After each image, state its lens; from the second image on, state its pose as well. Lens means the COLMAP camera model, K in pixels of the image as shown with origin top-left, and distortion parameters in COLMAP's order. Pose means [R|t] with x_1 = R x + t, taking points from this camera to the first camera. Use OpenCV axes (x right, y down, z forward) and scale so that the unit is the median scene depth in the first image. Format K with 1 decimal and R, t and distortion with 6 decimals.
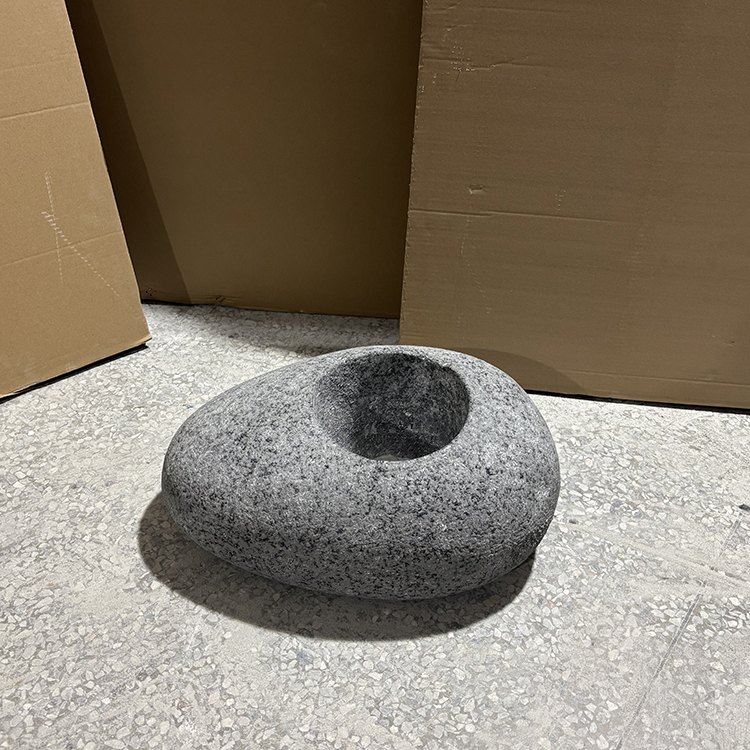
lens RADIAL K [[1020.0, 0, 373.9], [0, 1020.0, 374.0], [0, 0, 1]] dist [0.022736, -0.022780]
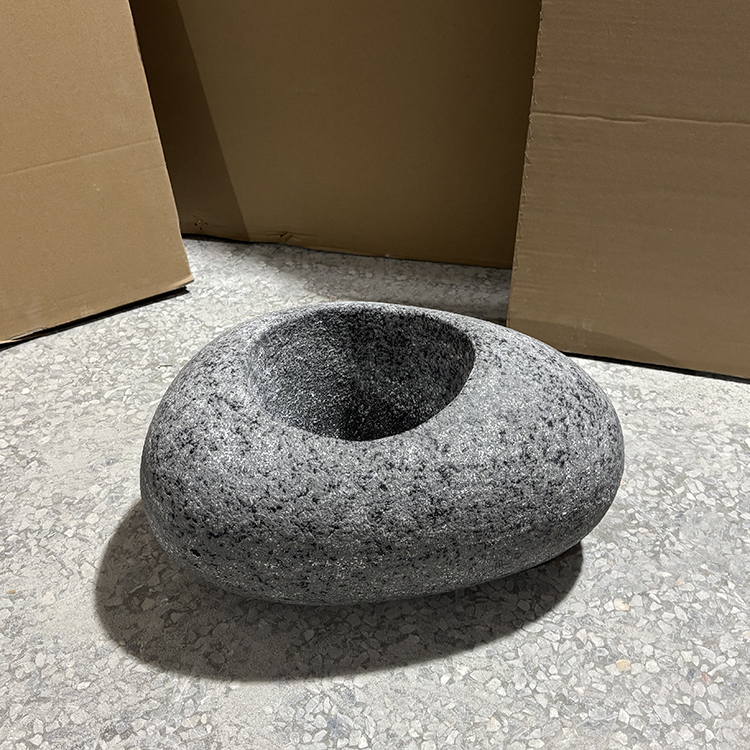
lens RADIAL K [[1020.0, 0, 373.9], [0, 1020.0, 374.0], [0, 0, 1]] dist [0.022736, -0.022780]
pose [[0.988998, 0.049777, -0.139304, 0.038200], [-0.048972, 0.998758, 0.009207, 0.026860], [0.139589, -0.002284, 0.990207, 0.289943]]
